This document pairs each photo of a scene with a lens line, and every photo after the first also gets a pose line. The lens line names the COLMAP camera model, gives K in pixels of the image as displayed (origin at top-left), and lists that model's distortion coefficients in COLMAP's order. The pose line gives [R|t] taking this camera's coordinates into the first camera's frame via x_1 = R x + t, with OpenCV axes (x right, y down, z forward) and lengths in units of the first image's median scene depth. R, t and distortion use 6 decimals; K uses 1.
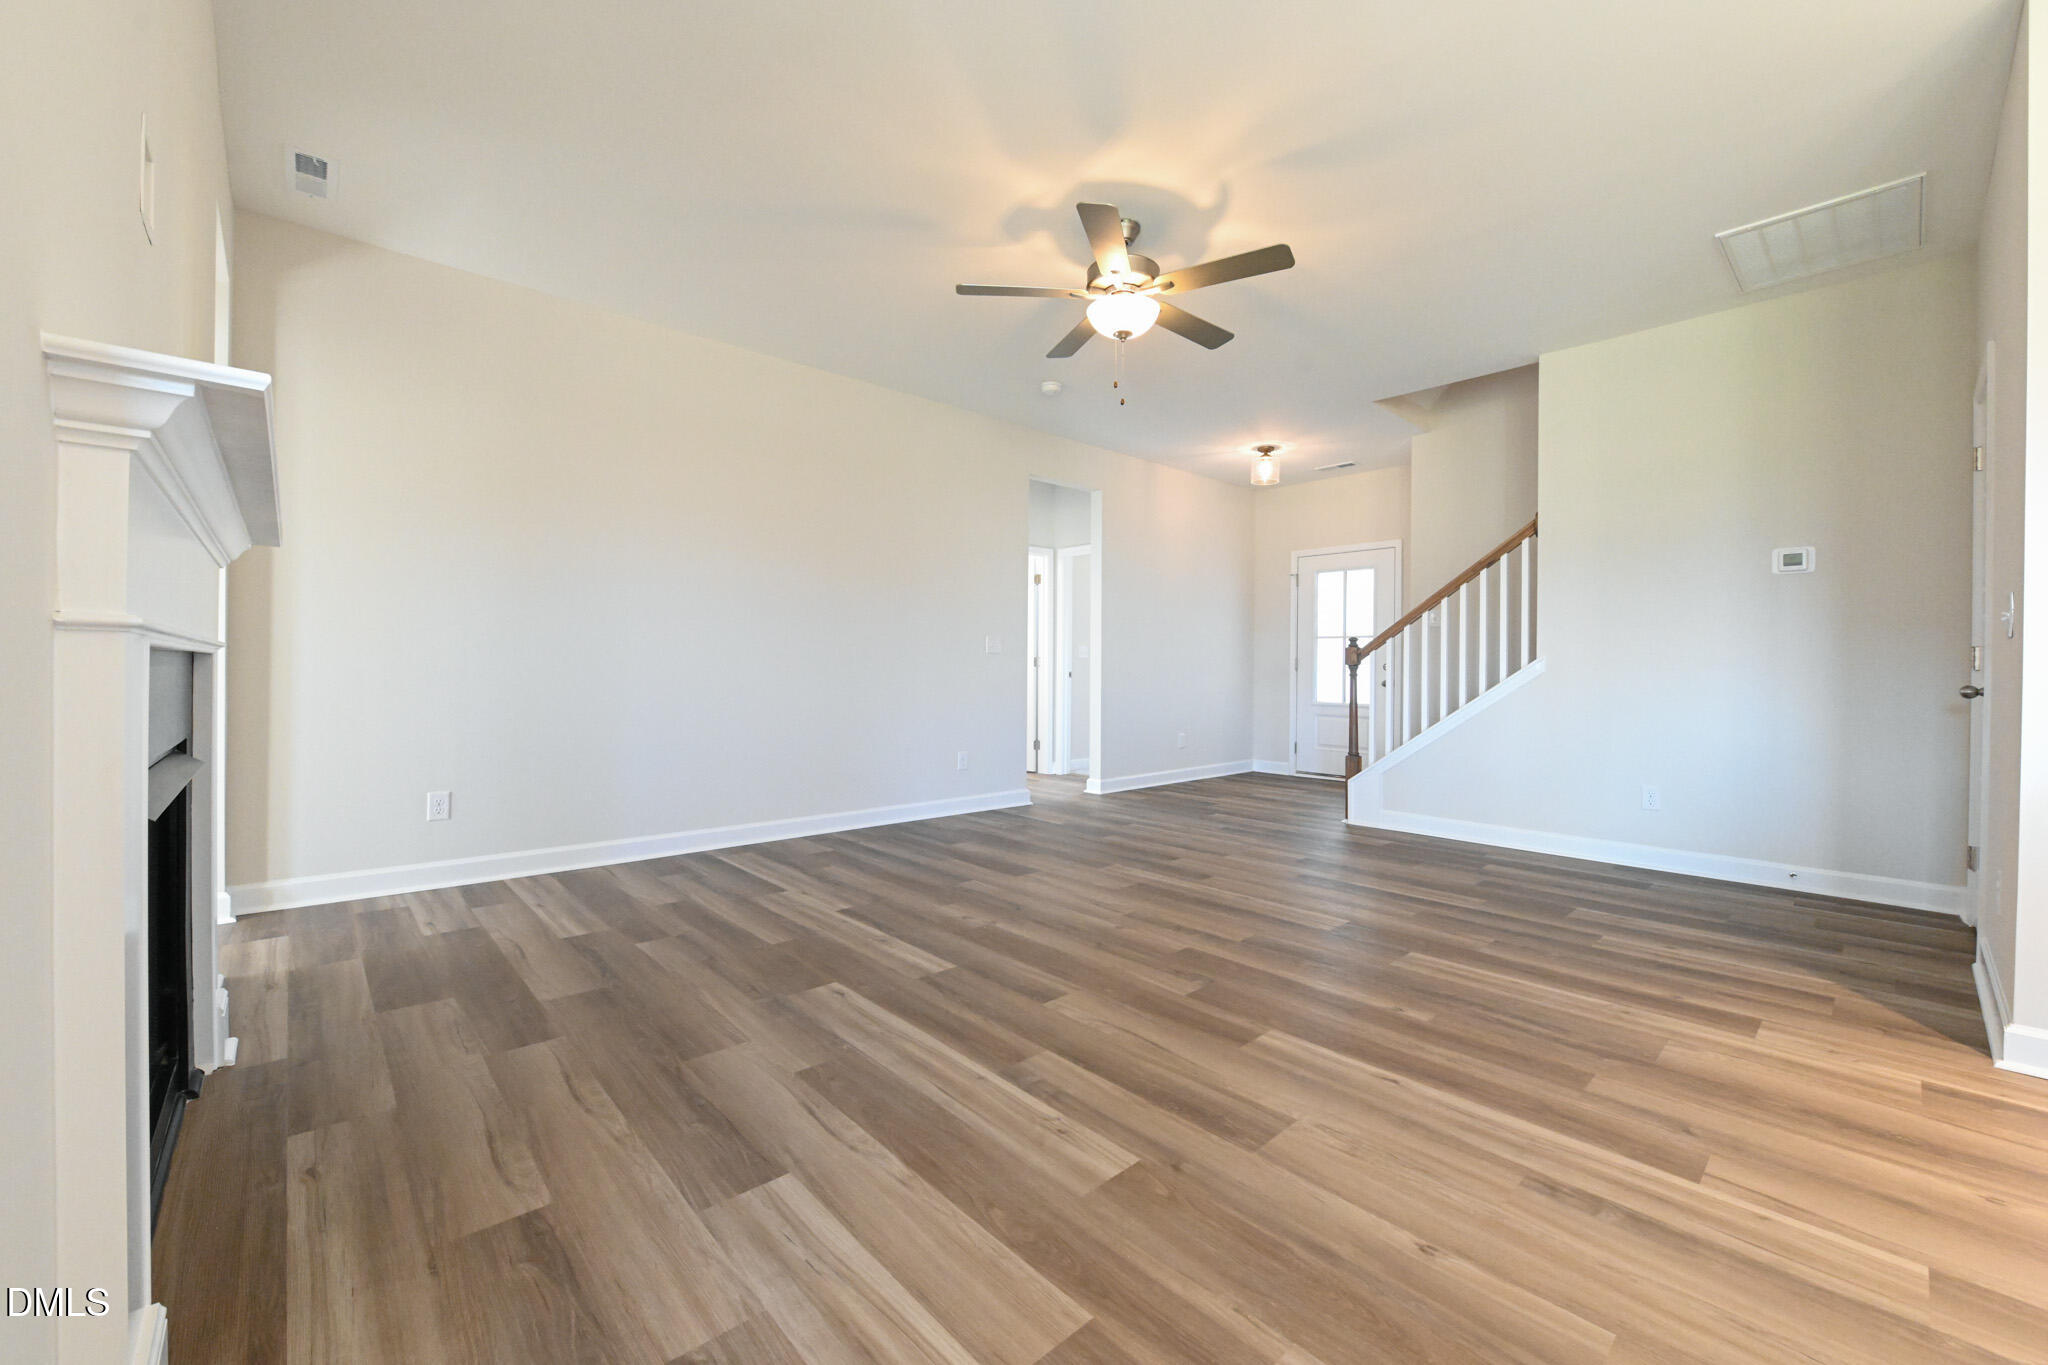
lens RADIAL K [[805.7, 0, 1025.5], [0, 805.7, 672.1], [0, 0, 1]] dist [-0.007936, -0.000425]
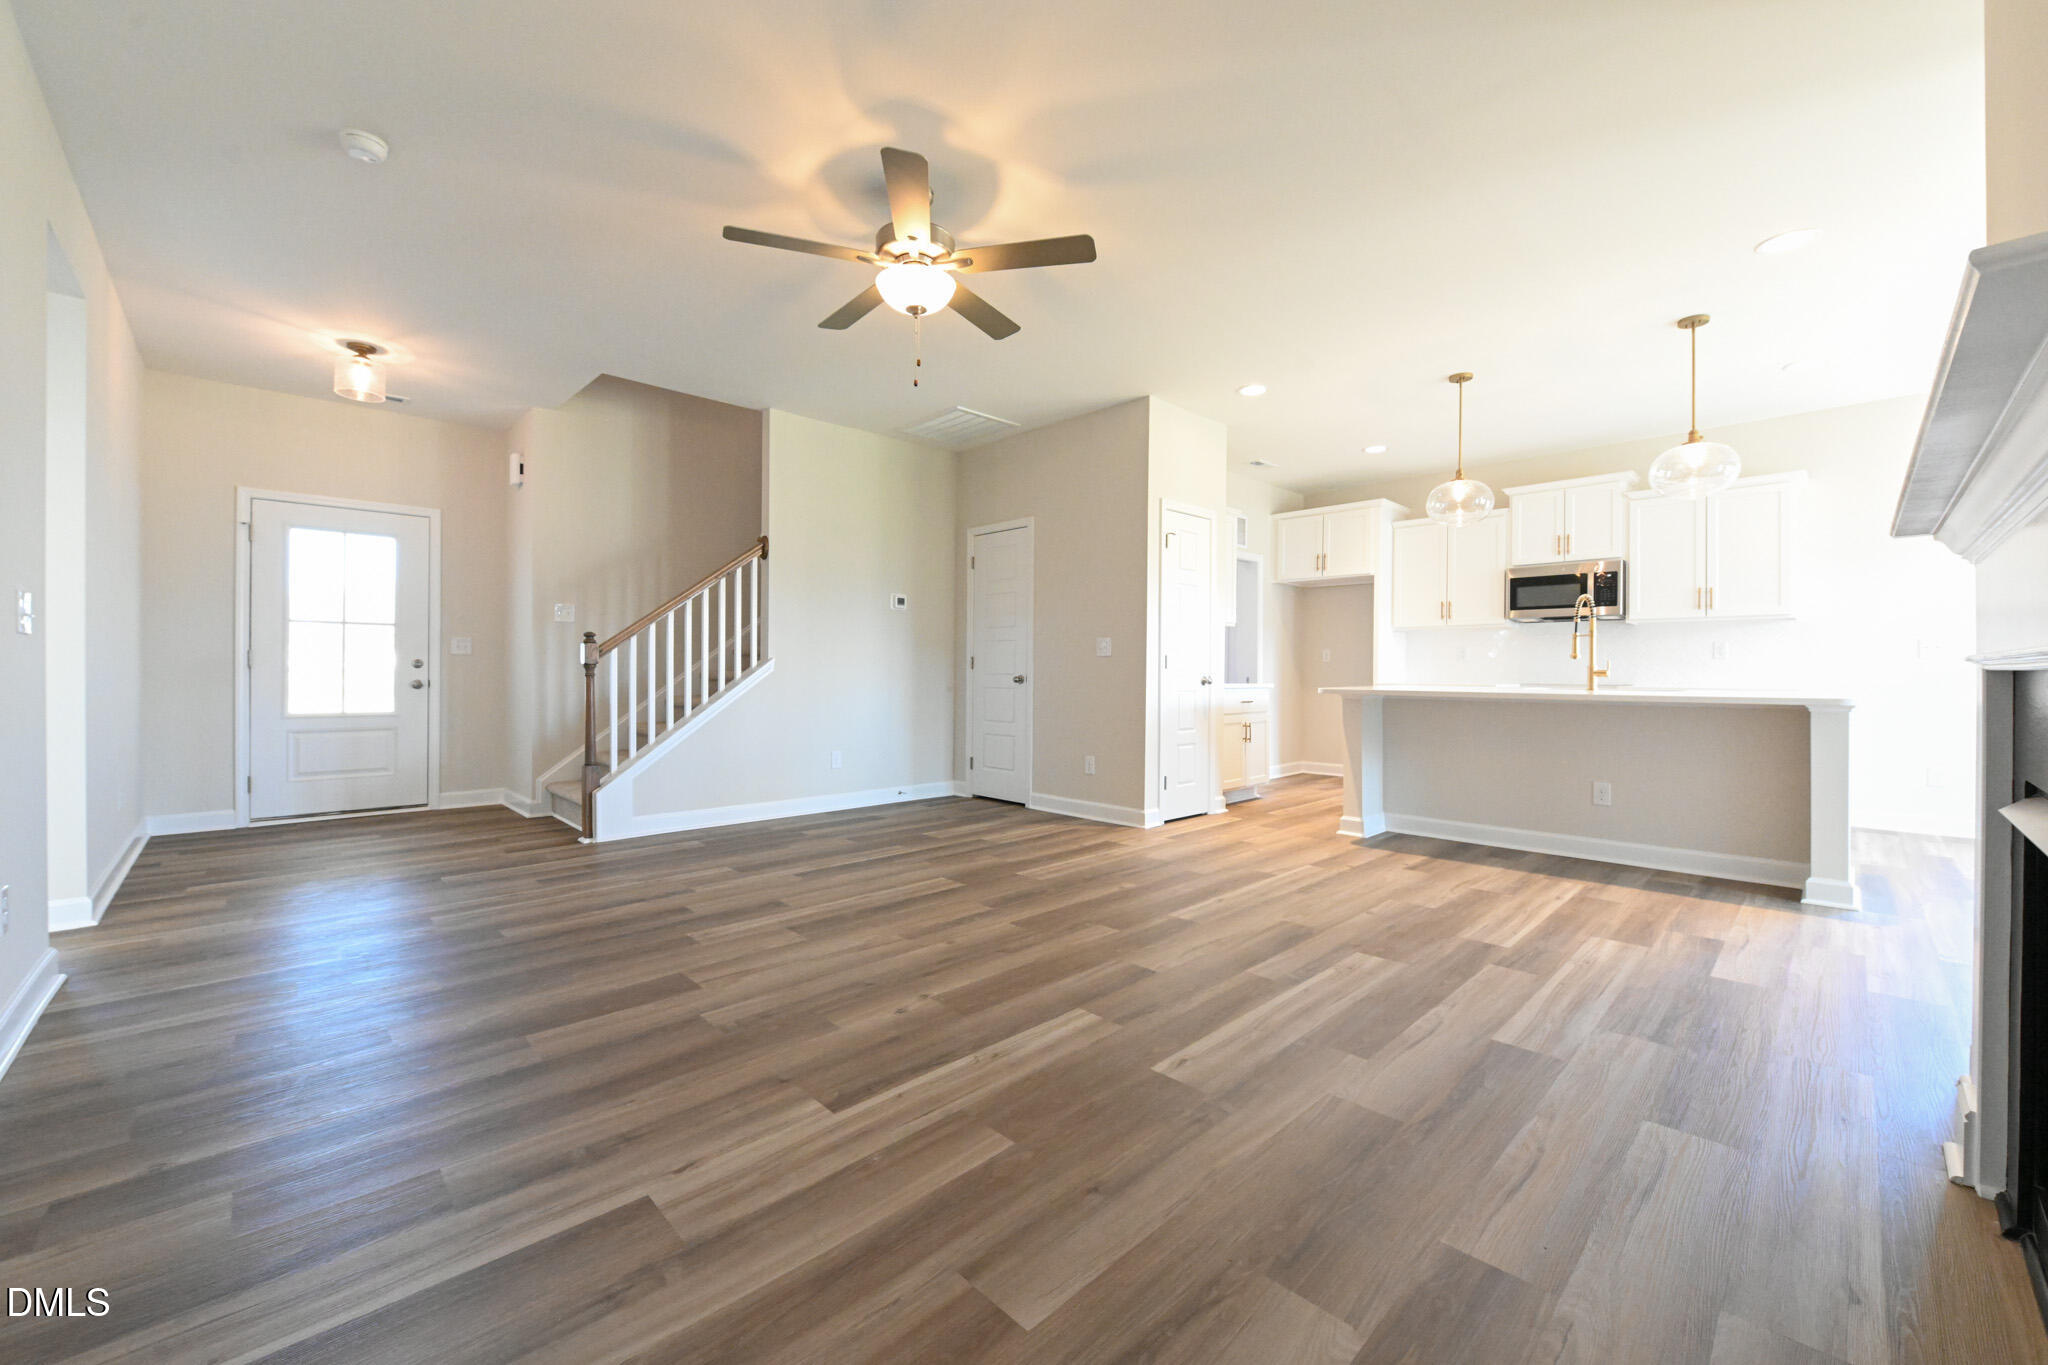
lens RADIAL K [[805.7, 0, 1025.5], [0, 805.7, 672.1], [0, 0, 1]] dist [-0.007936, -0.000425]
pose [[-0.028400, -0.010998, 0.999536, -0.884181], [0.000165, 0.999939, 0.011007, -0.016126], [-0.999597, 0.000478, -0.028396, 0.985779]]
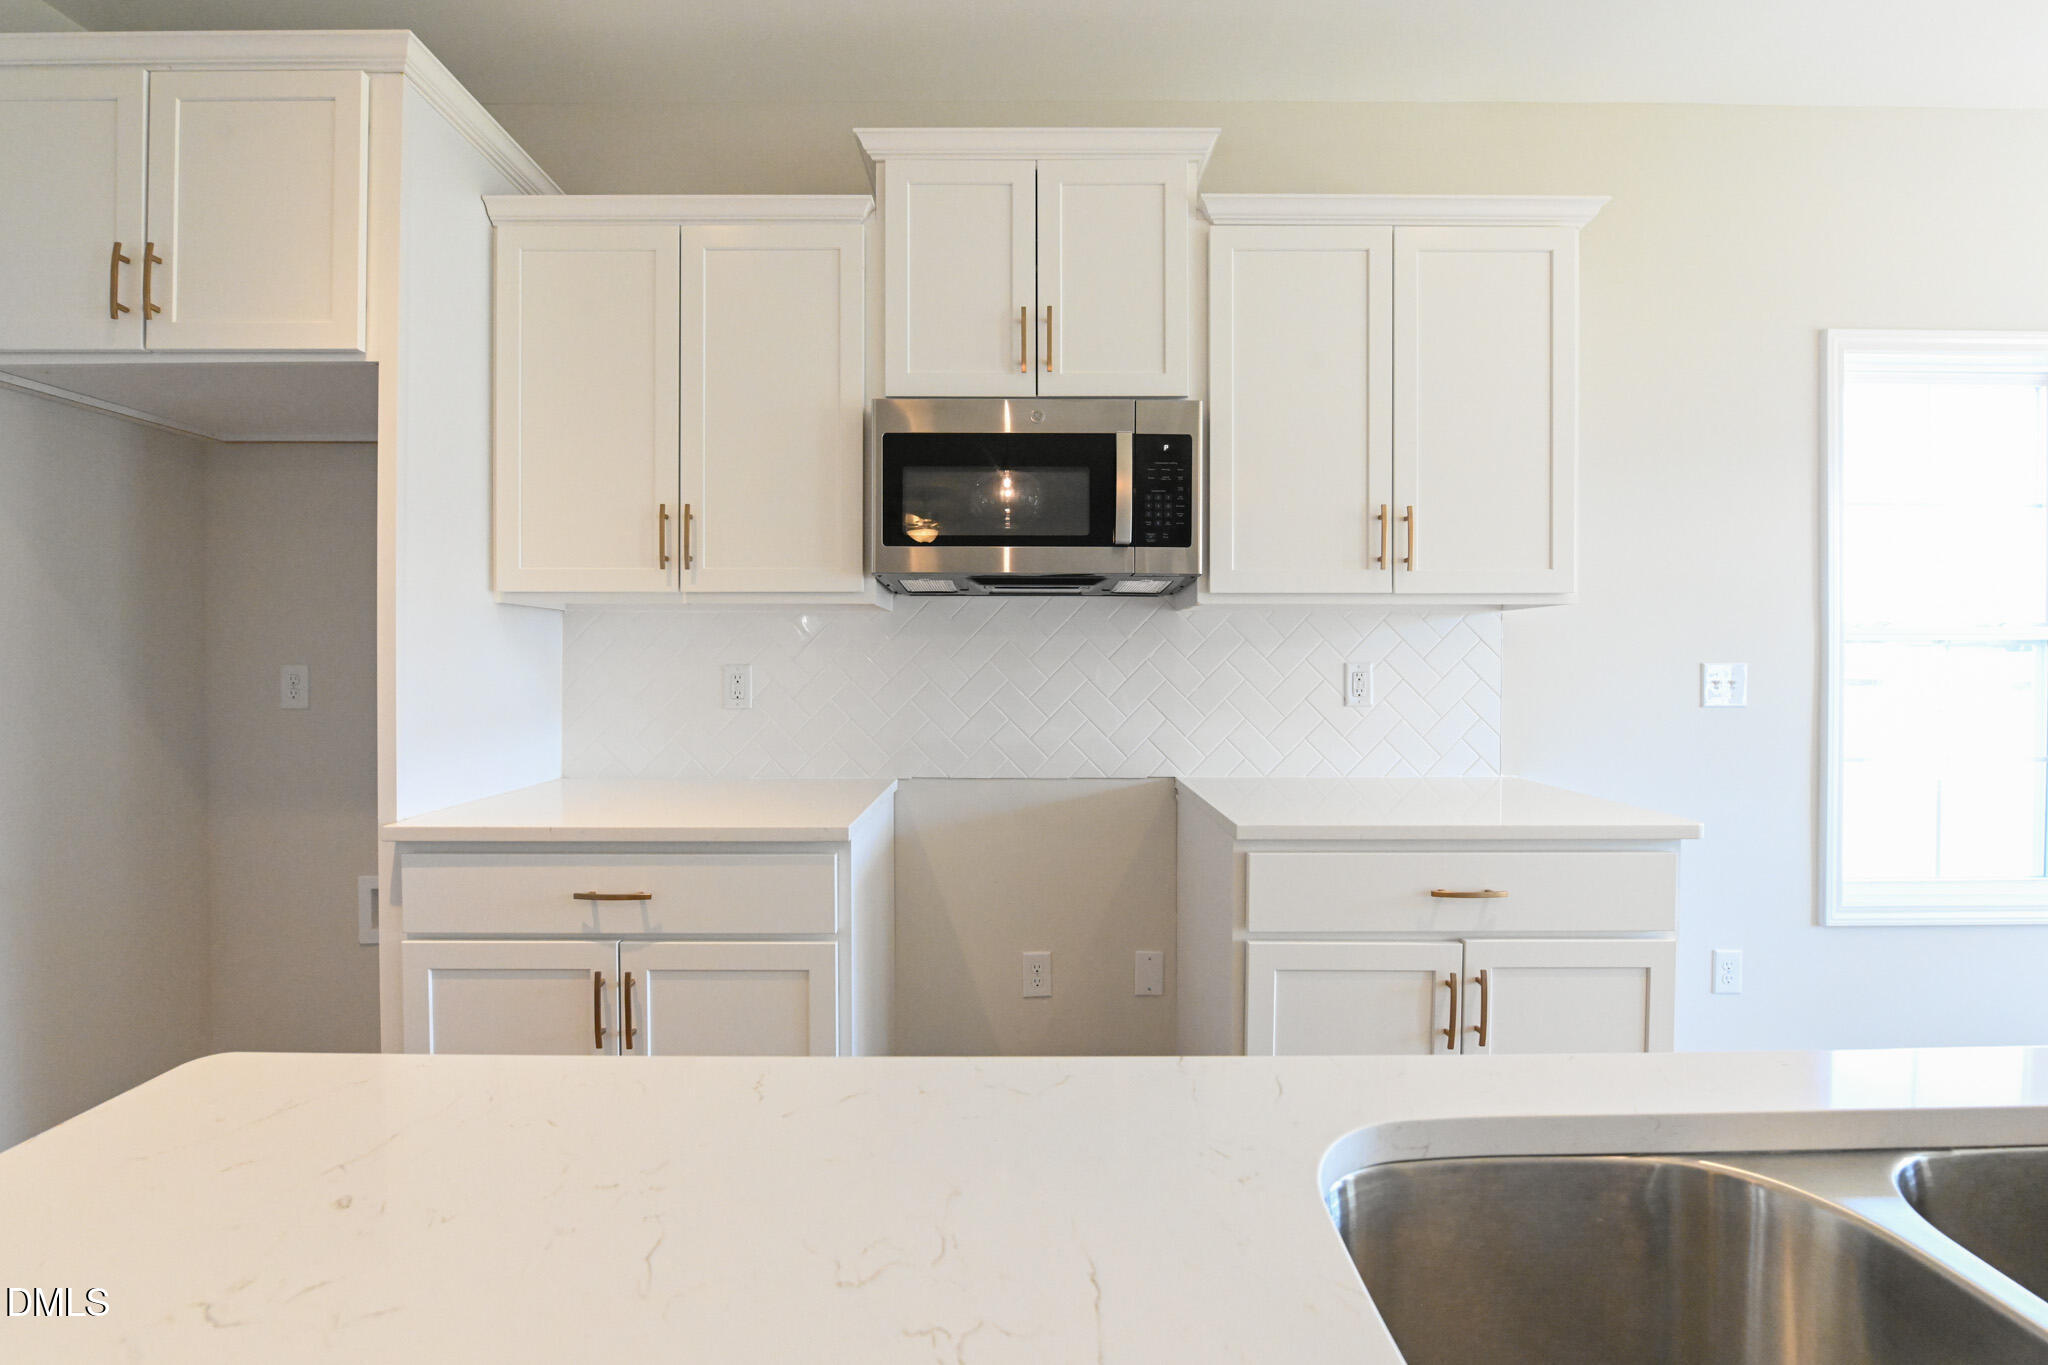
lens RADIAL K [[853.0, 0, 1027.7], [0, 853.0, 677.2], [0, 0, 1]] dist [-0.008042, -0.000074]
pose [[-0.747079, -0.019139, 0.664460, 0.712733], [-0.002802, 0.999667, 0.025644, -0.073675], [-0.664729, 0.017296, -0.746884, 0.043213]]
